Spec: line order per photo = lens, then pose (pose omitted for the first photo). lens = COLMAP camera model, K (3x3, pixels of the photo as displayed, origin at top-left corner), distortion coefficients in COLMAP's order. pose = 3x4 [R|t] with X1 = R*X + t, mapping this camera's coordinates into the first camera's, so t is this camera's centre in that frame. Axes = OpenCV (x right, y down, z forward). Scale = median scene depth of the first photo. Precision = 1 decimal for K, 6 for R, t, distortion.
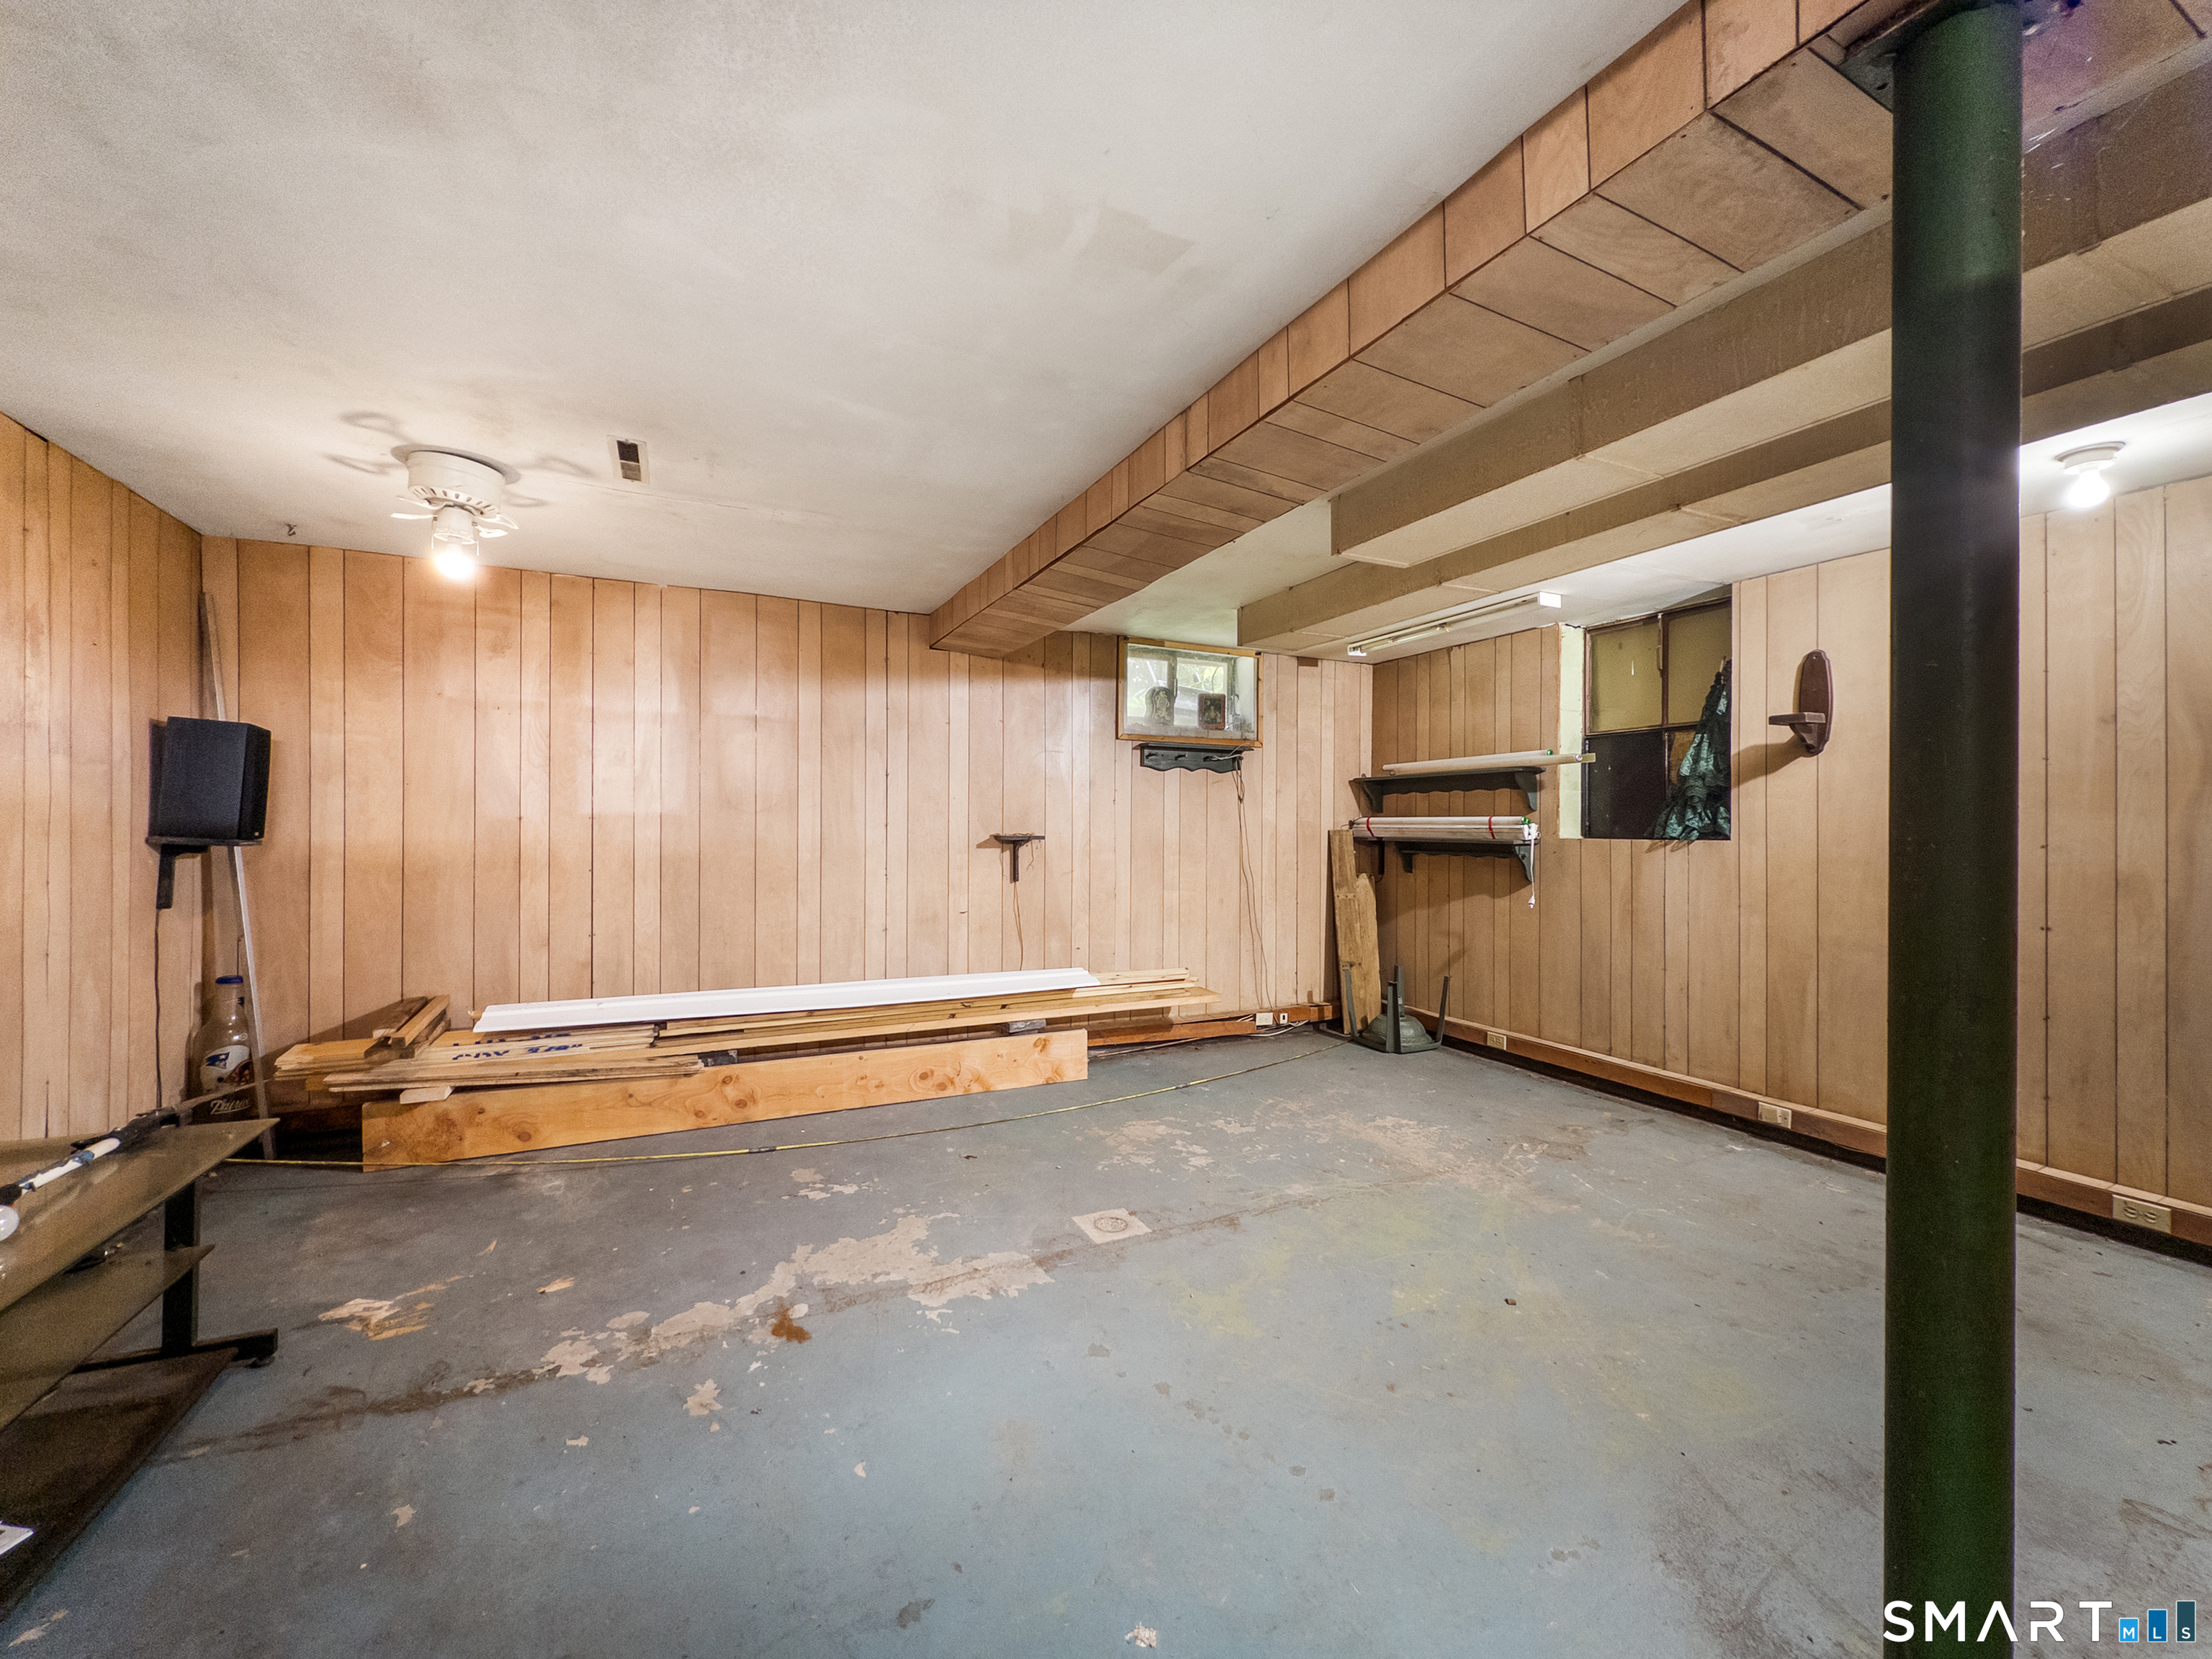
lens RADIAL K [[882.5, 0, 1098.7], [0, 882.5, 825.0], [0, 0, 1]] dist [-0.001798, 0.000224]
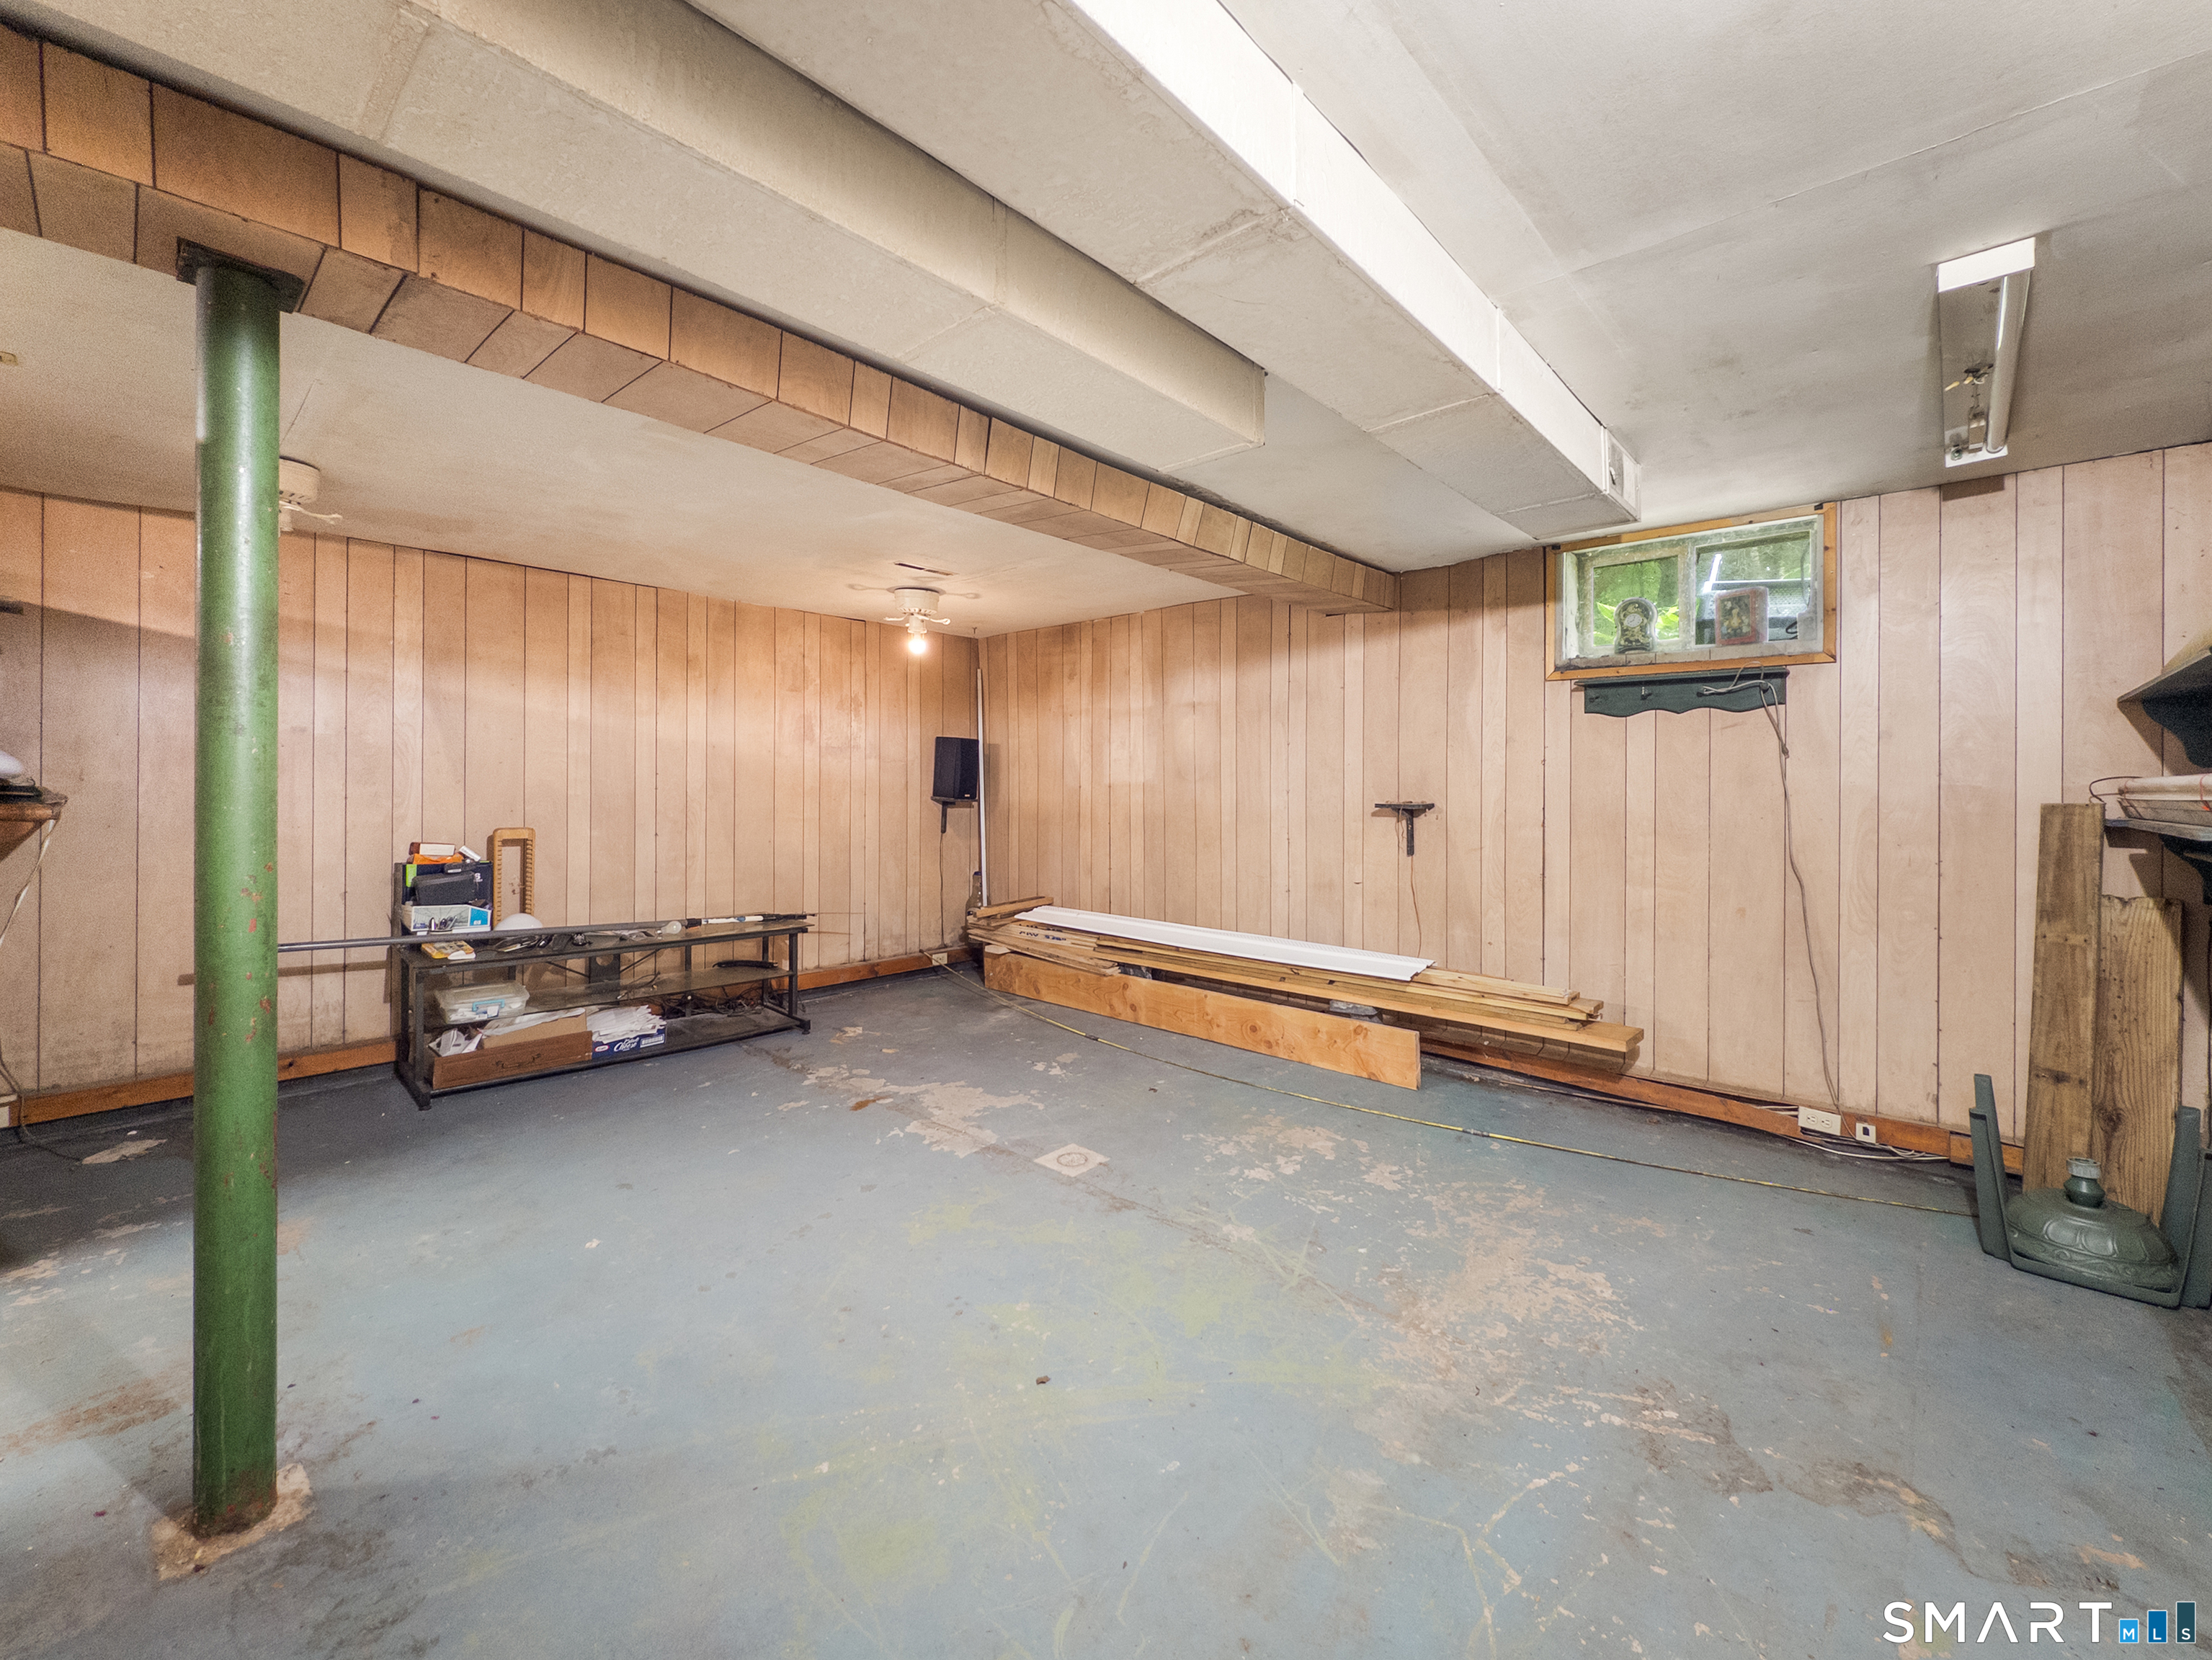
lens RADIAL K [[882.5, 0, 1106.5], [0, 882.5, 789.8], [0, 0, 1]] dist [-0.001798, 0.000224]
pose [[0.390415, -0.001772, -0.920637, 0.728918], [-0.004503, 0.999983, -0.003834, 0.003098], [0.920628, 0.005642, 0.390400, 0.437160]]
